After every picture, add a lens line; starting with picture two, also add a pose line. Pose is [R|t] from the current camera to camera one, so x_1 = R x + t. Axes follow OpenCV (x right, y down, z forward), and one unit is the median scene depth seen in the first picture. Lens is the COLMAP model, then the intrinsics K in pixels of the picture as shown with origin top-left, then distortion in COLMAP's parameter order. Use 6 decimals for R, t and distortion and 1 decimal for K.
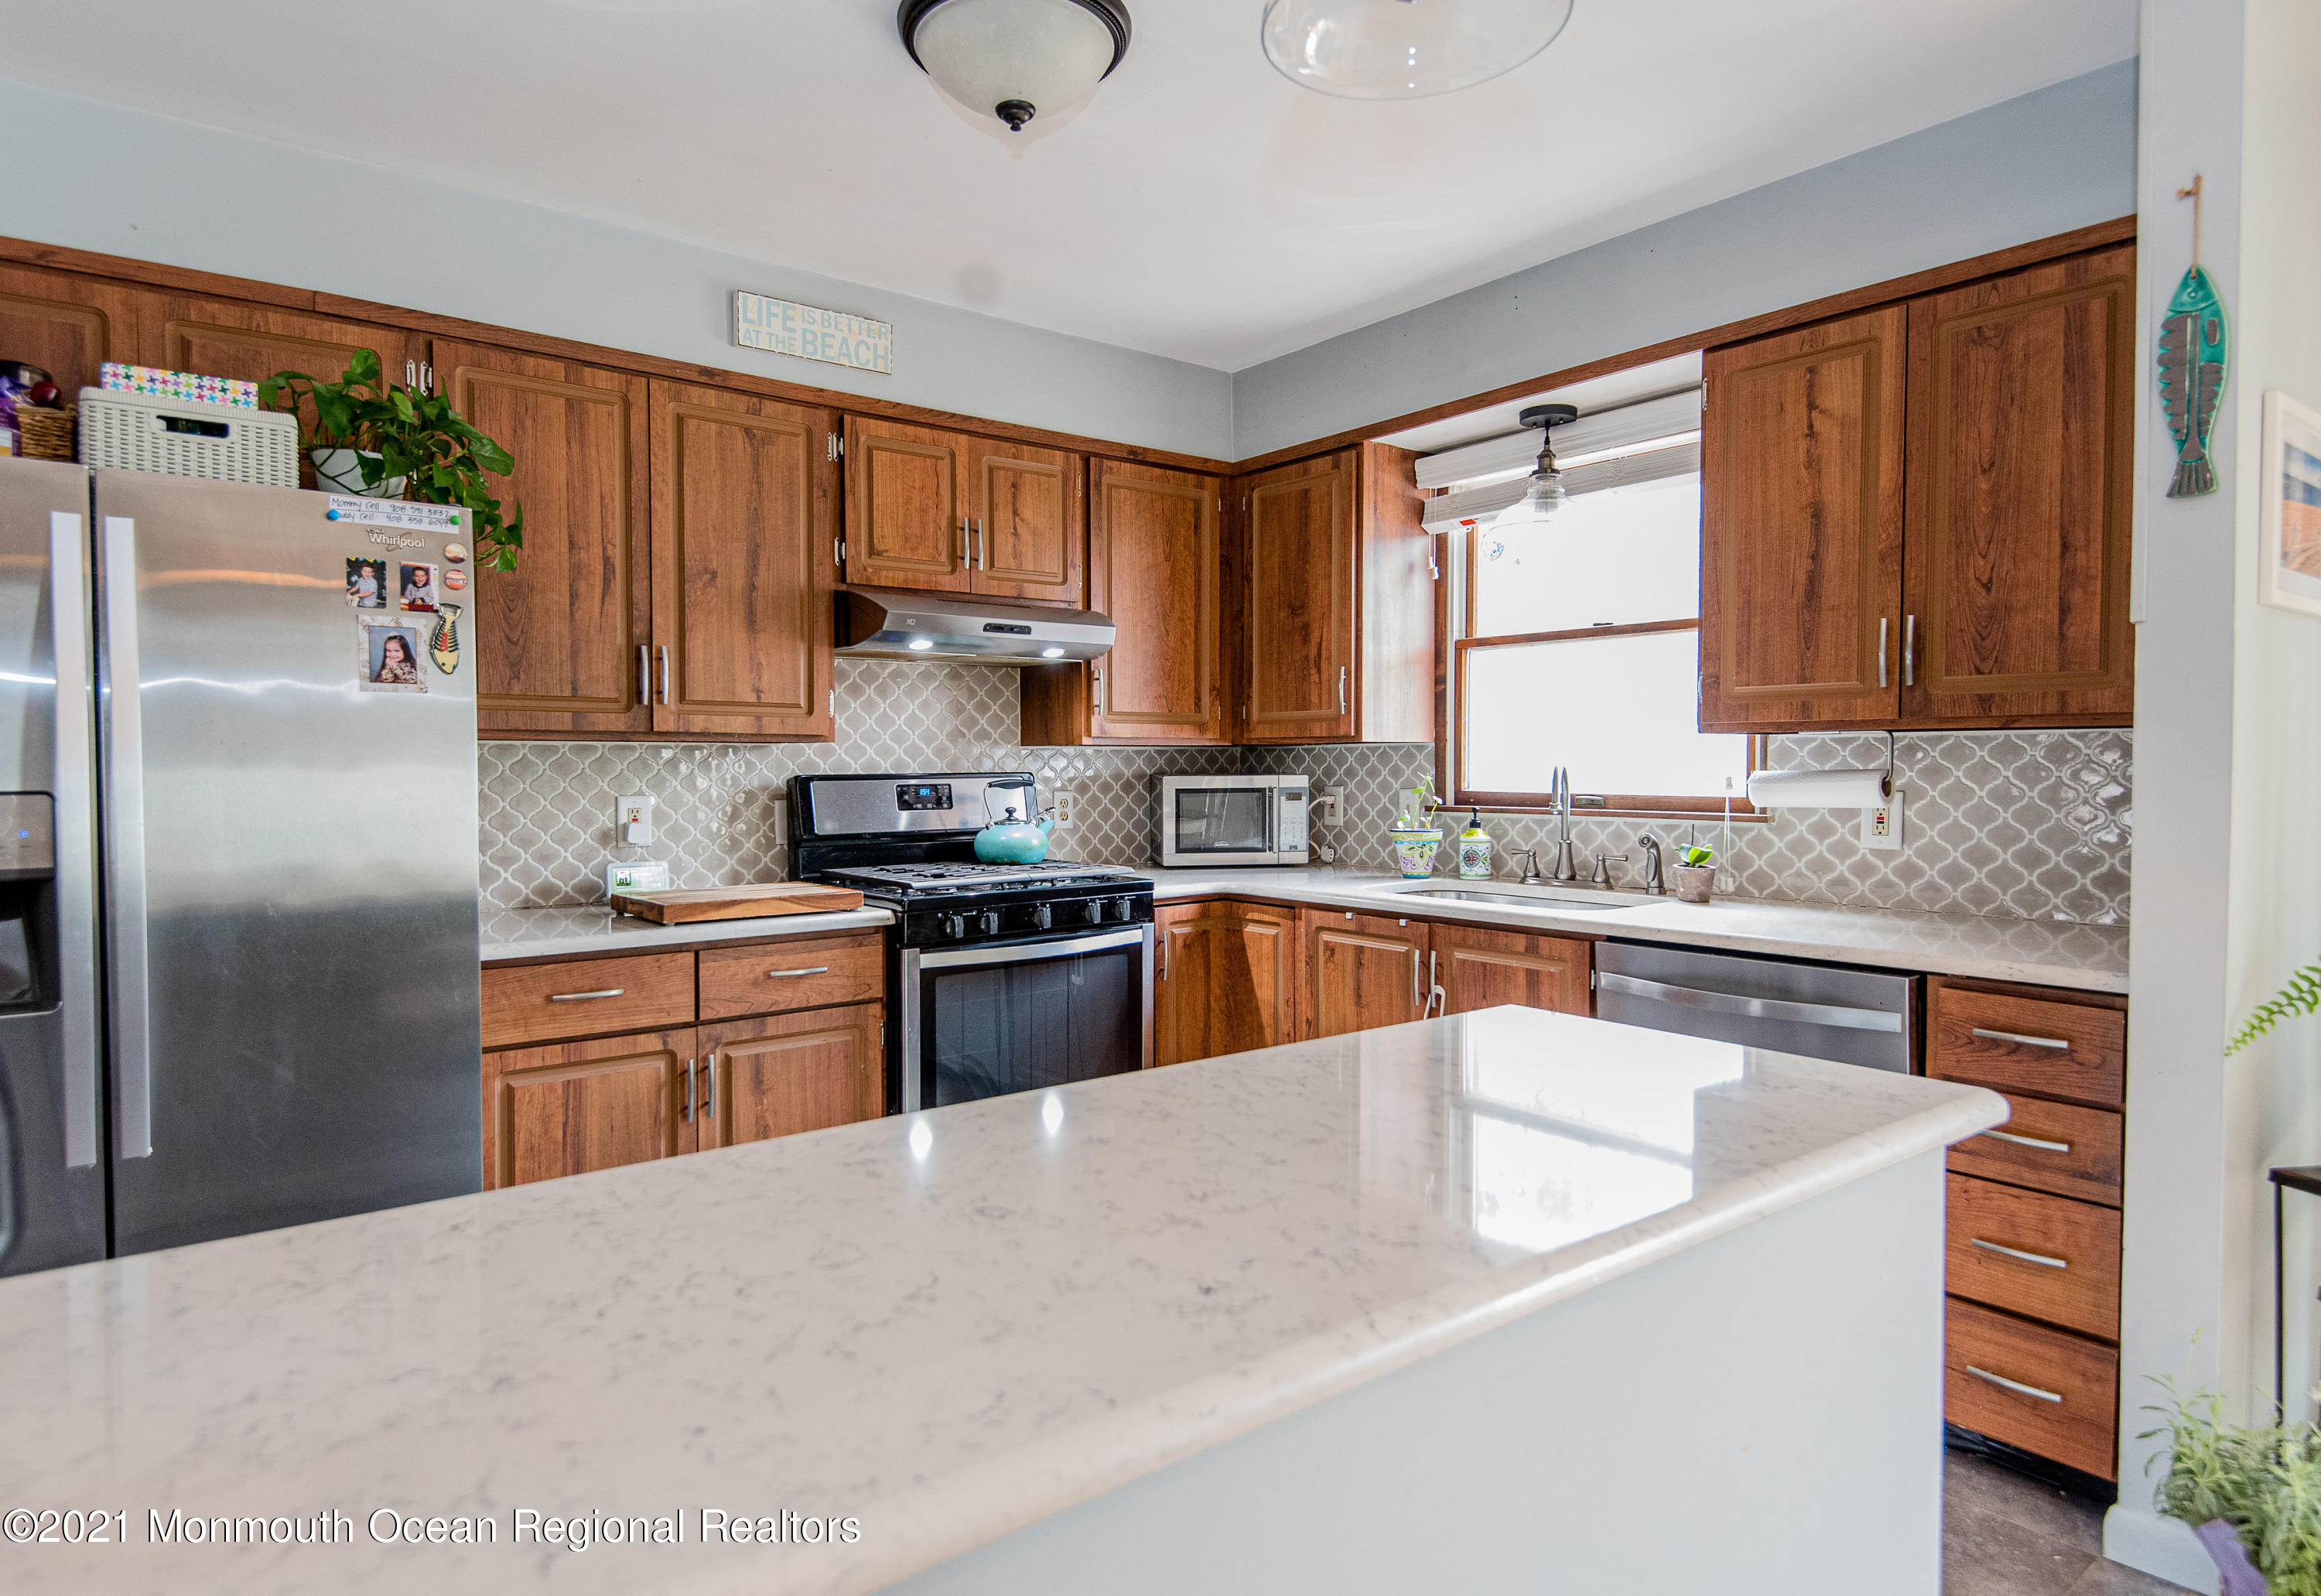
lens RADIAL K [[1299.2, 0, 1120.8], [0, 1299.2, 804.0], [0, 0, 1]] dist [0.031826, -0.023939]
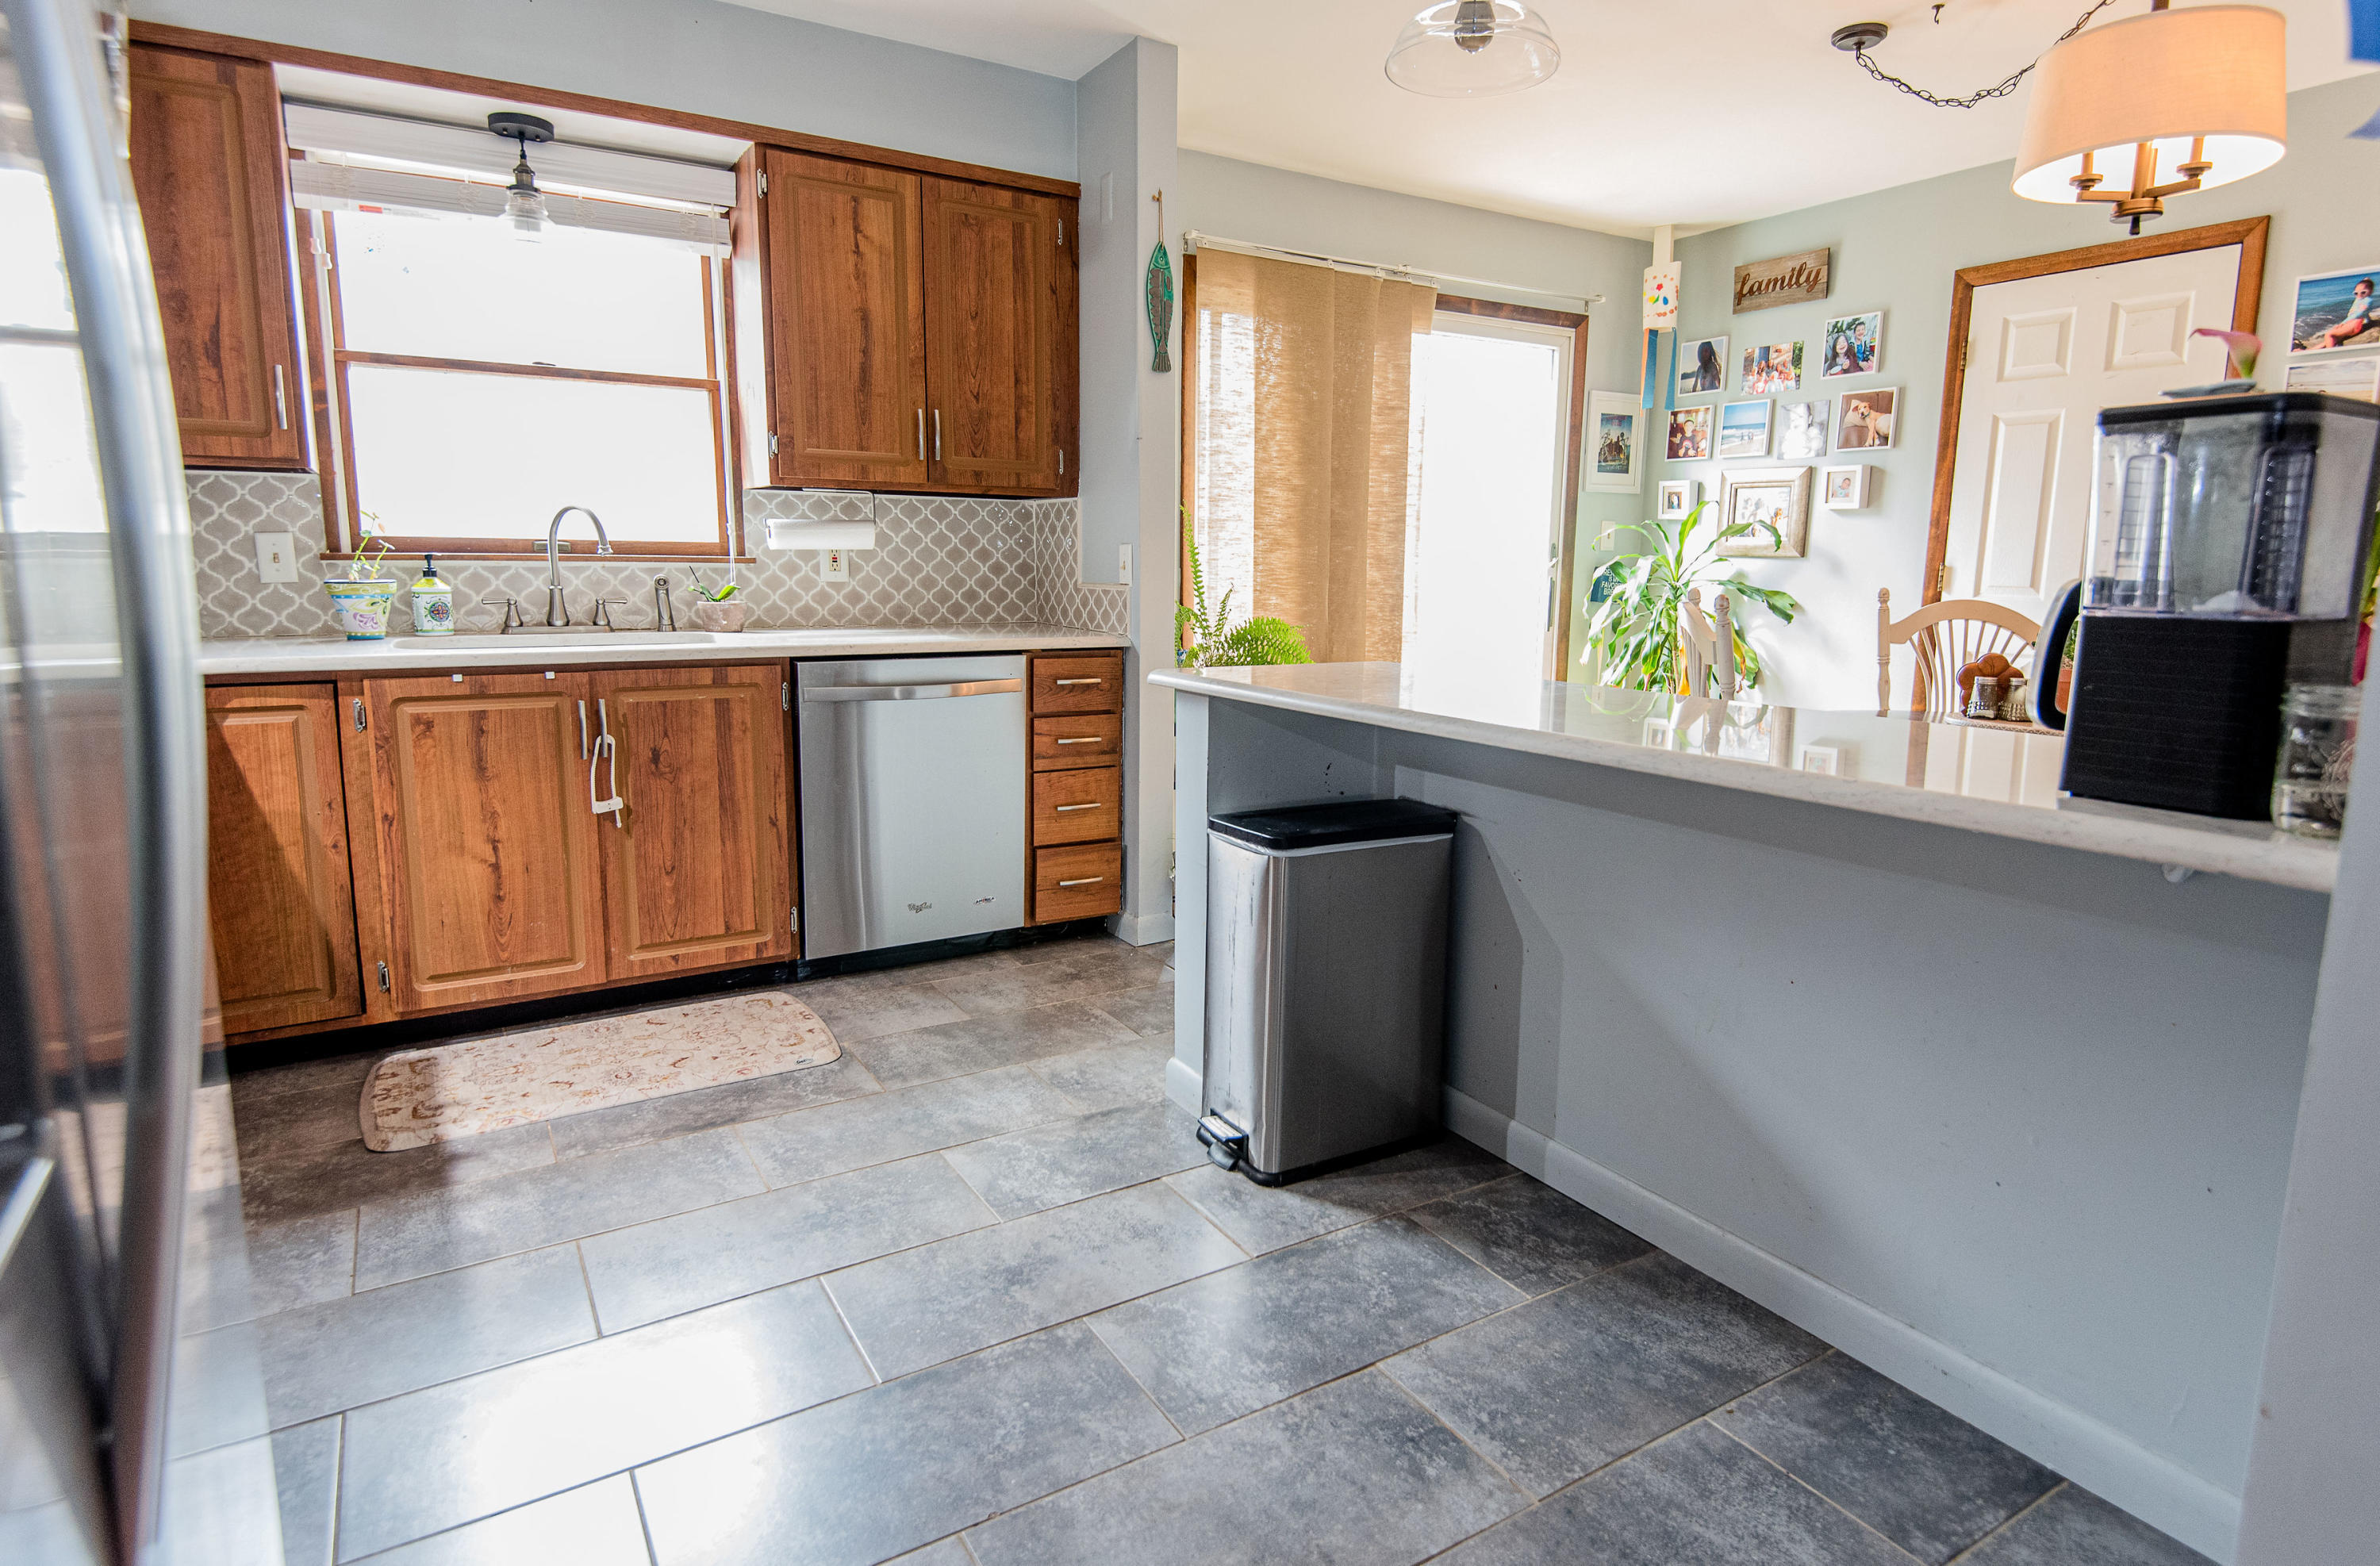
lens RADIAL K [[1274.8, 0, 1204.3], [0, 1274.8, 768.4], [0, 0, 1]] dist [0.003570, -0.000889]
pose [[0.110242, -0.159126, 0.981084, -0.635290], [0.017324, 0.987258, 0.158180, 0.021664], [-0.993754, -0.000442, 0.111594, 0.446859]]
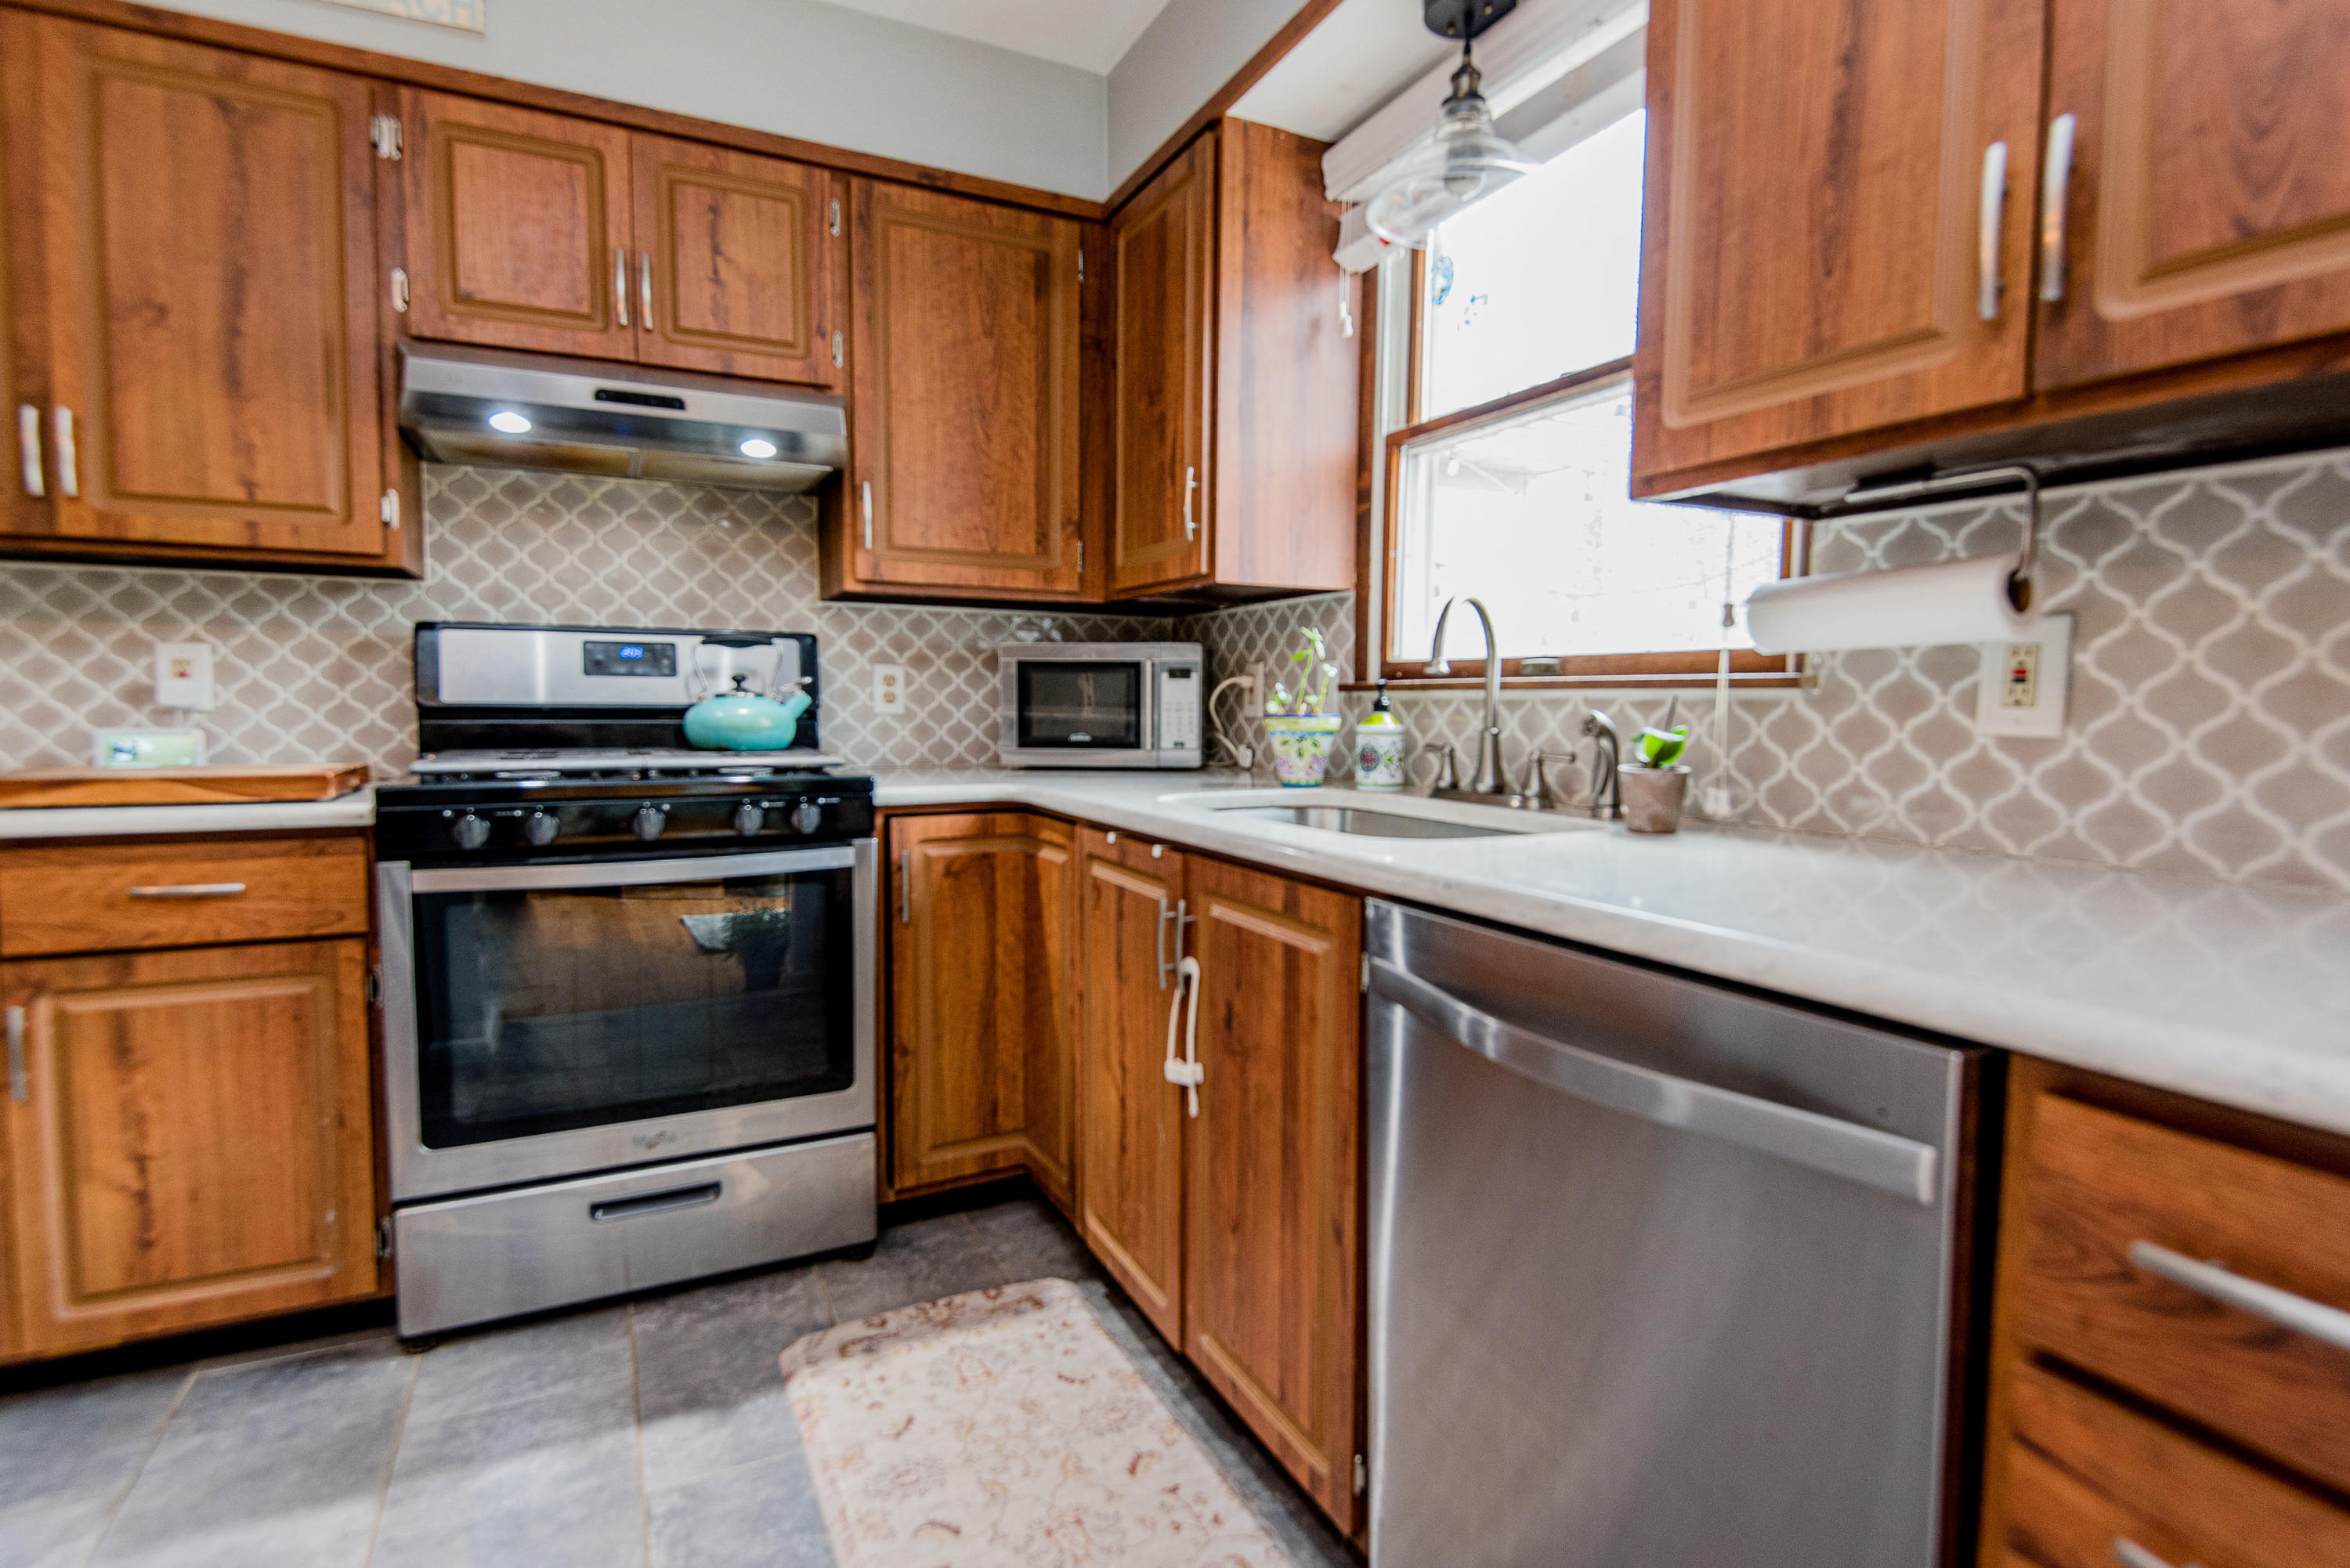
lens RADIAL K [[1159.3, 0, 1175.0], [0, 1159.3, 784.0], [0, 0, 1]] dist [0.027416, -0.024446]
pose [[0.981019, 0.027617, -0.191936, 0.332233], [-0.019932, 0.998925, 0.041860, 0.037494], [0.192886, -0.037240, 0.980514, 0.478770]]
